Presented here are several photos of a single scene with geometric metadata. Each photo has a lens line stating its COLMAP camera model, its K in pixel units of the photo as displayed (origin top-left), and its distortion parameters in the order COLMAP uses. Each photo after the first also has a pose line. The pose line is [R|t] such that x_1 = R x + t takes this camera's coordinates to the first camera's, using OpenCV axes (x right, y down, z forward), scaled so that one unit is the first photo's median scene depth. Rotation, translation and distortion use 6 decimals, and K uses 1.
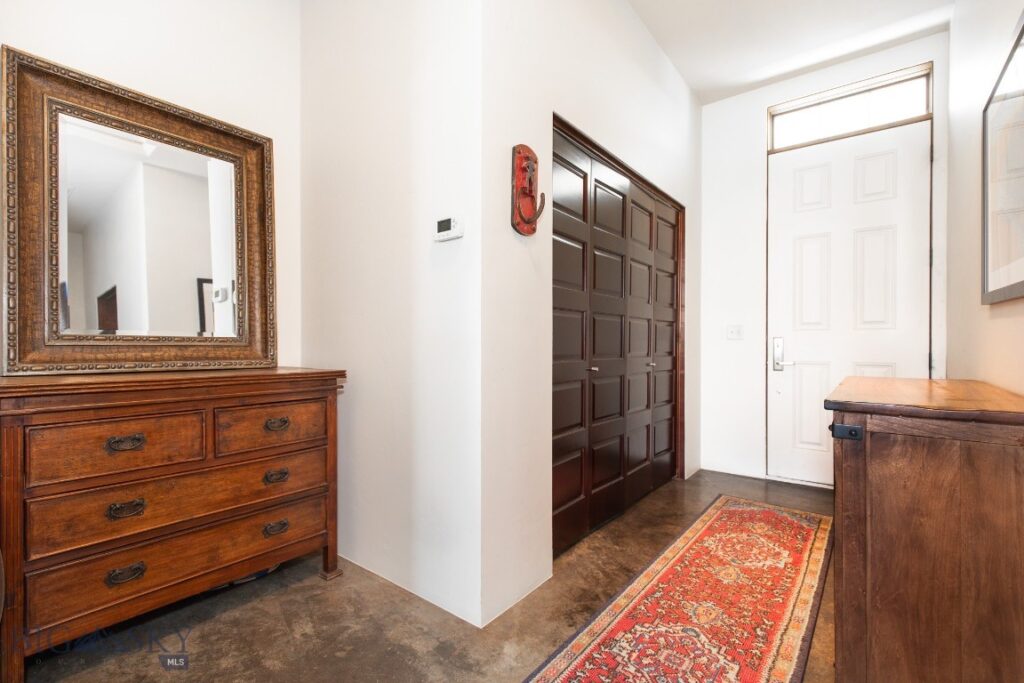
lens RADIAL K [[466.4, 0, 507.7], [0, 466.4, 344.6], [0, 0, 1]] dist [0.006682, -0.001425]
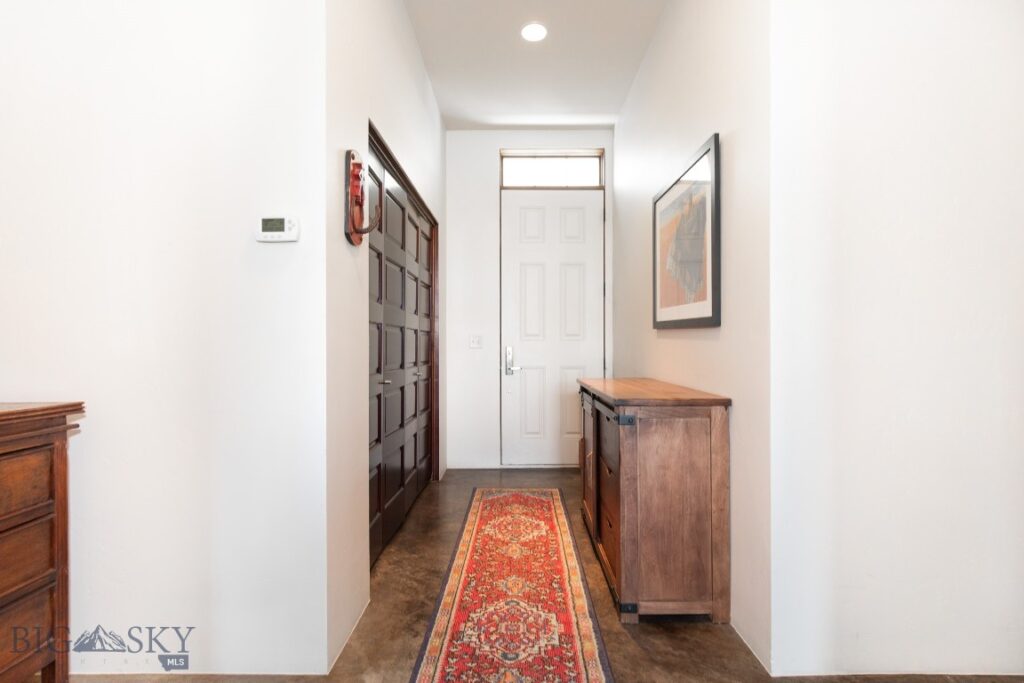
lens RADIAL K [[503.4, 0, 514.1], [0, 503.4, 343.5], [0, 0, 1]] dist [0.001622, 0.000351]
pose [[0.782282, -0.000907, 0.622924, -0.320810], [0.004302, 0.999983, -0.003947, -0.028189], [-0.622910, 0.005767, 0.782272, 0.000187]]
